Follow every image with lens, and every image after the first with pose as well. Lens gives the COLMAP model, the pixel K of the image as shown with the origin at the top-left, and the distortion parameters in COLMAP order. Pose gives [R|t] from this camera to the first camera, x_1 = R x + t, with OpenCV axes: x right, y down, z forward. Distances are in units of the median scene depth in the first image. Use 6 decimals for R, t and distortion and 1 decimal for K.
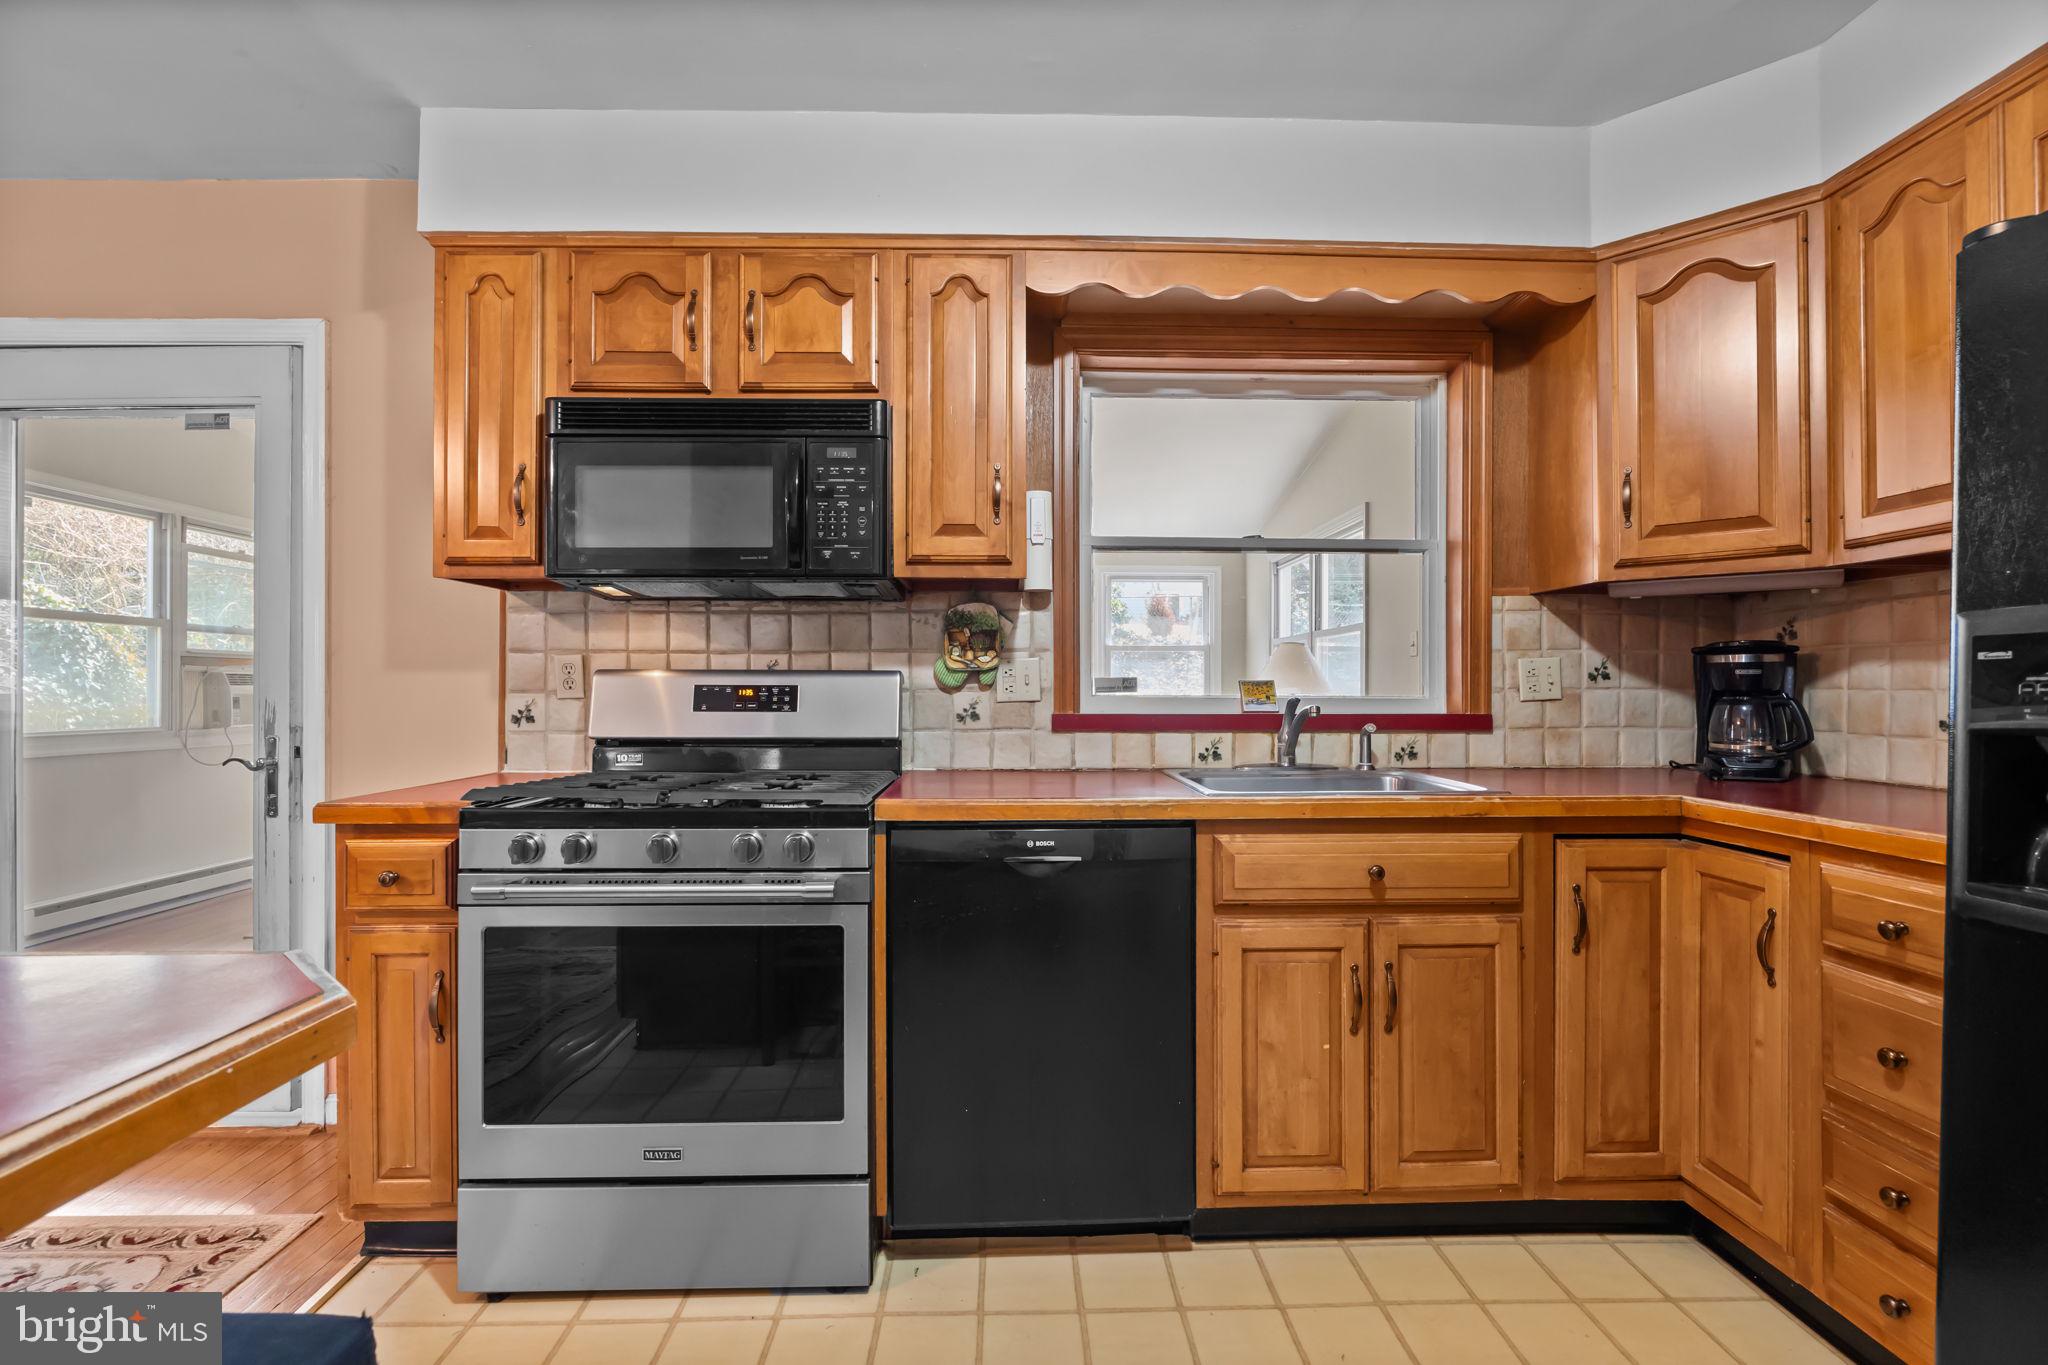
lens RADIAL K [[952.1, 0, 1016.2], [0, 952.1, 683.6], [0, 0, 1]] dist [-0.012001, 0.000733]
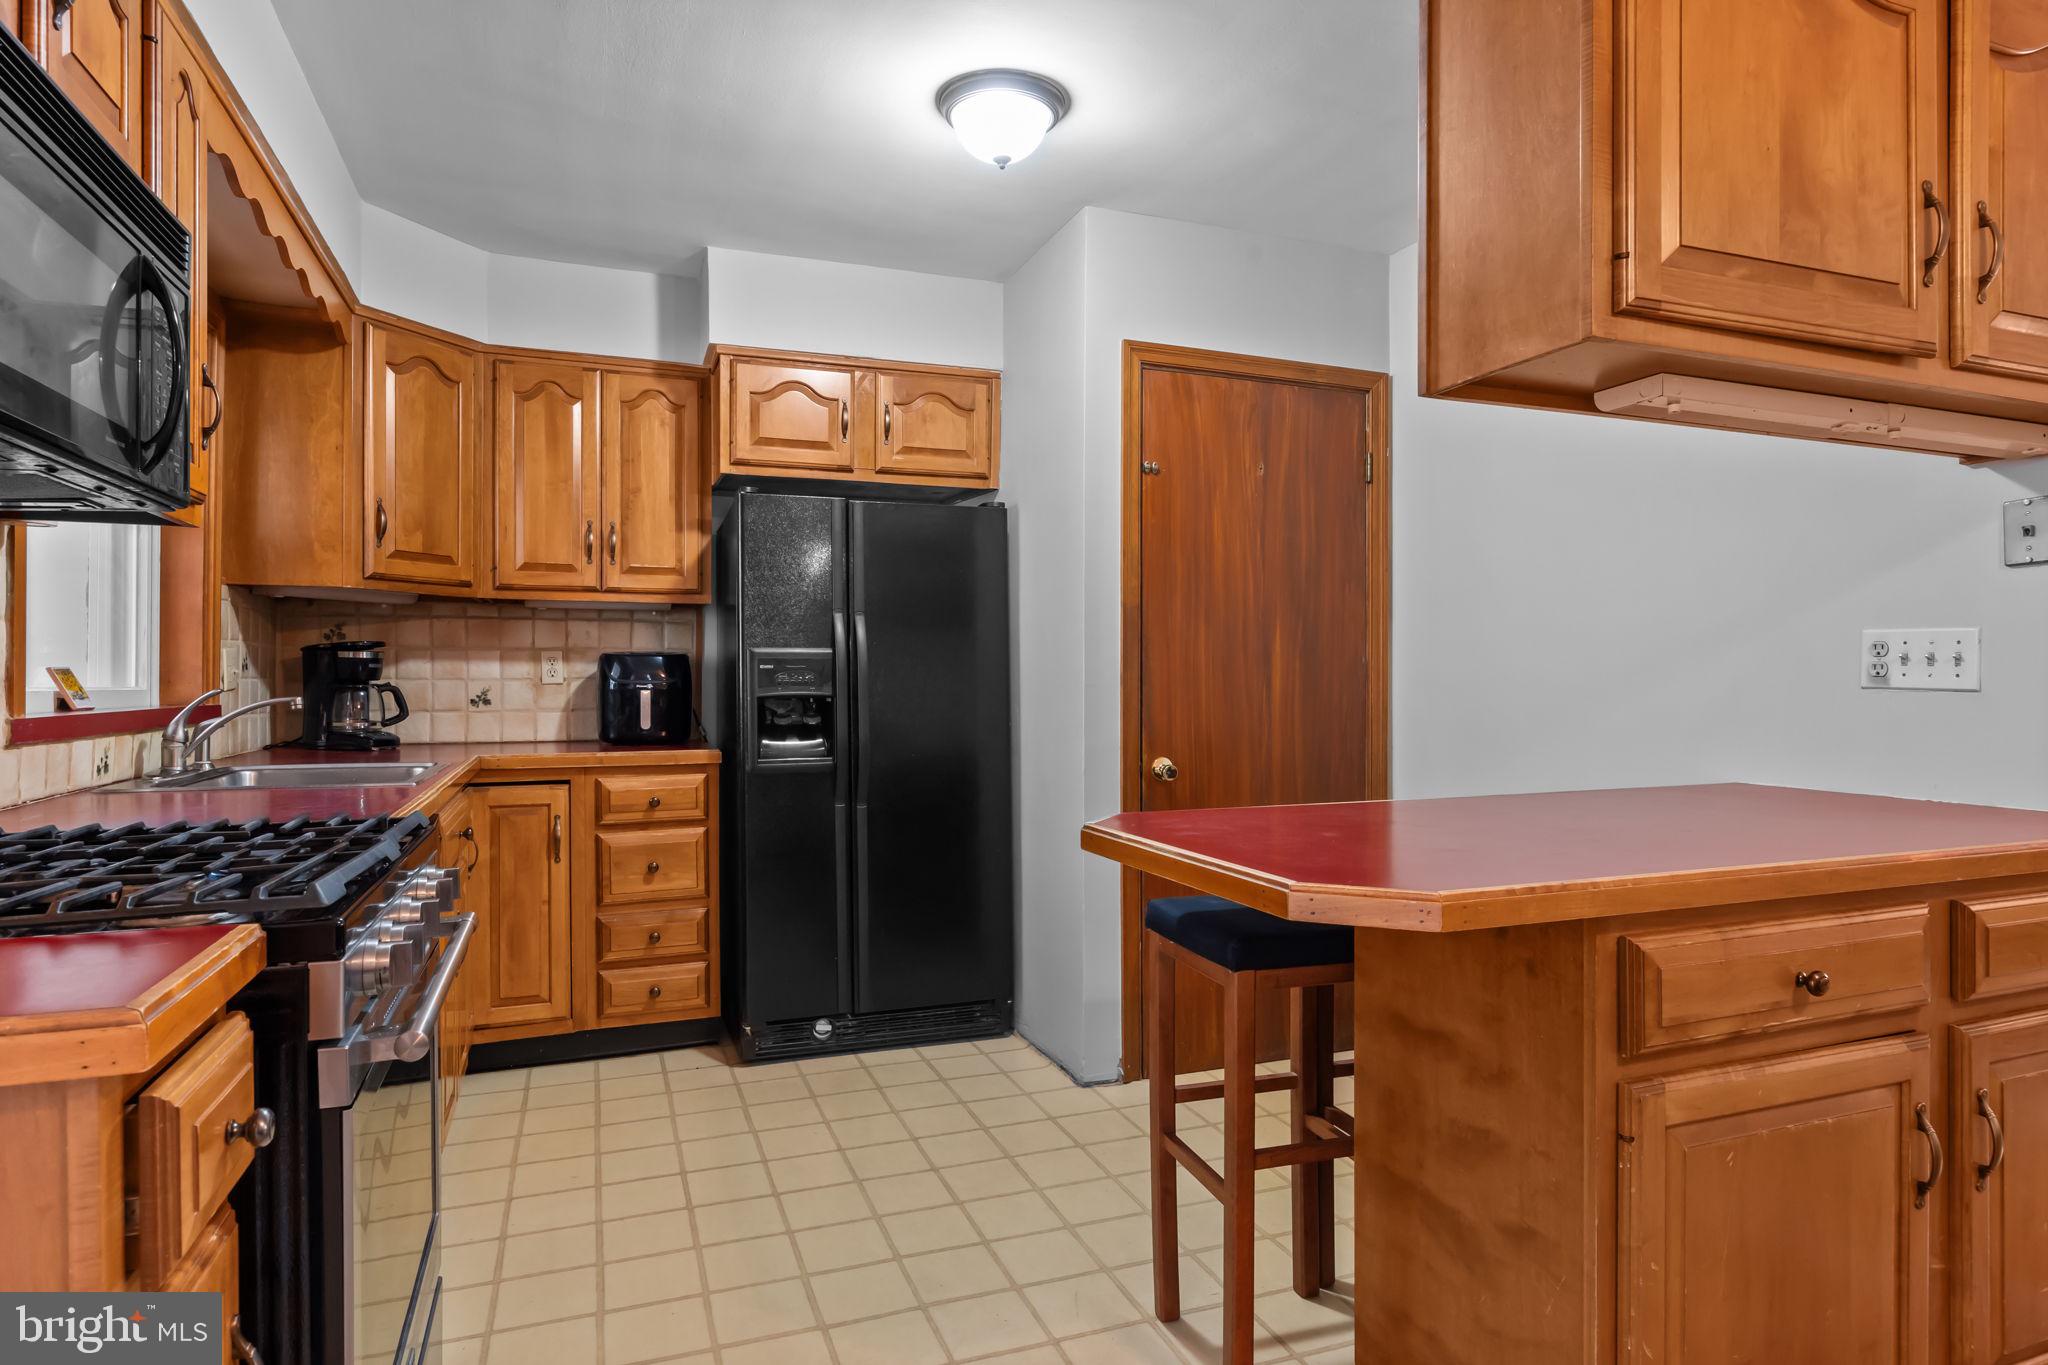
lens RADIAL K [[1149.8, 0, 1029.9], [0, 1149.8, 688.2], [0, 0, 1]] dist [0.003003, -0.005280]
pose [[-0.353963, -0.008823, 0.935218, -1.035270], [-0.009531, 0.999938, 0.005826, 0.000951], [-0.935211, -0.006852, -0.354025, 0.727950]]
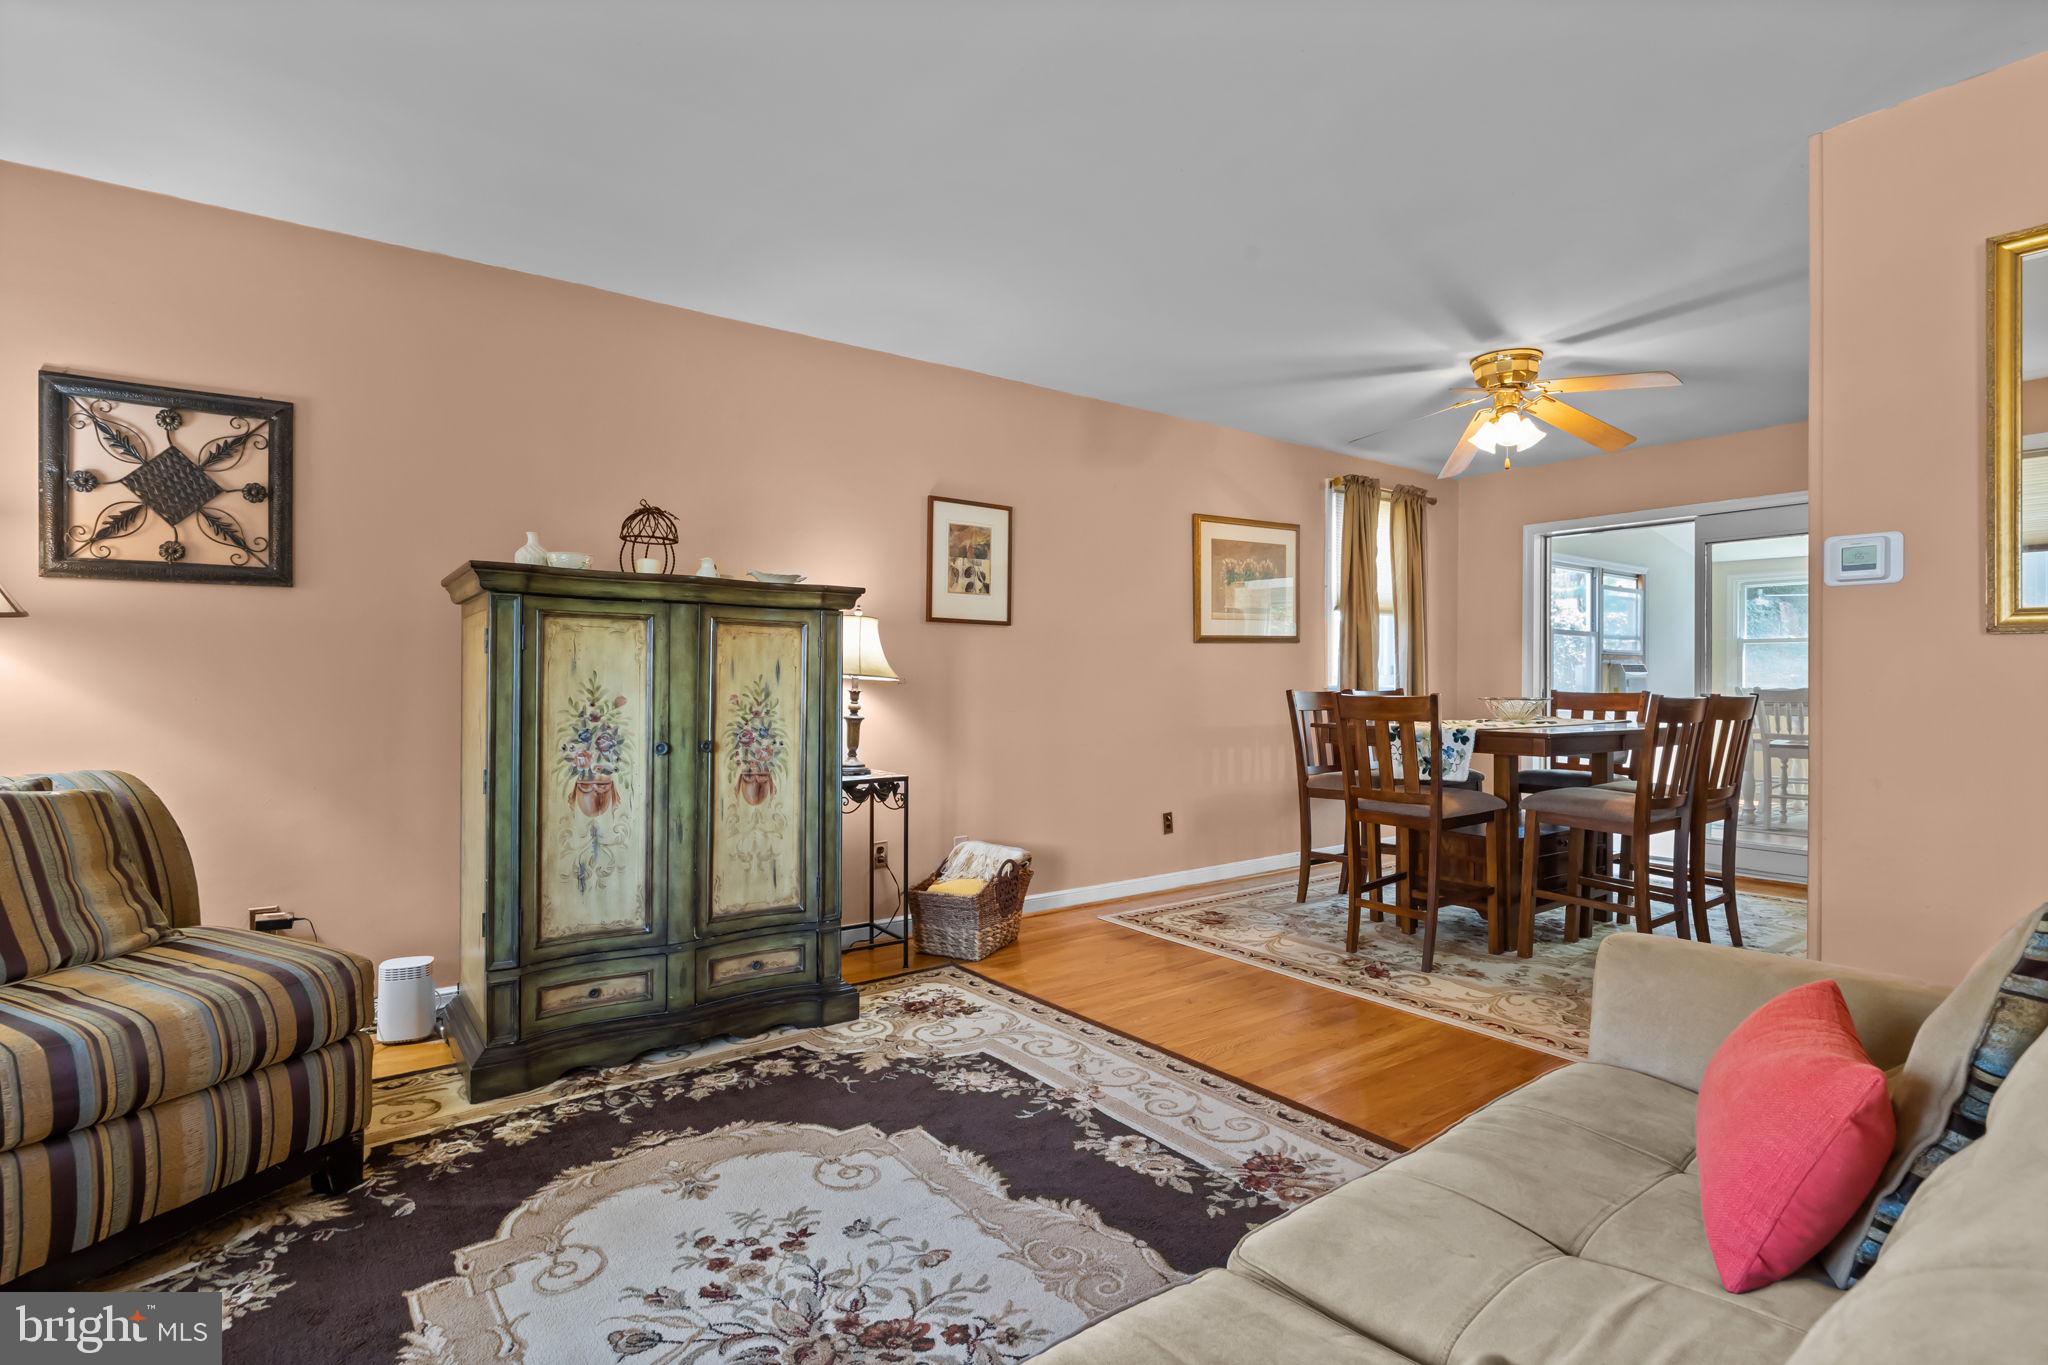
lens RADIAL K [[989.8, 0, 1027.3], [0, 989.8, 682.3], [0, 0, 1]] dist [-0.009561, 0.000202]
pose [[0.577760, 0.004013, -0.816197, -0.169708], [0.002479, 0.999975, 0.006671, 0.012540], [0.816203, -0.005878, 0.577735, -1.762361]]
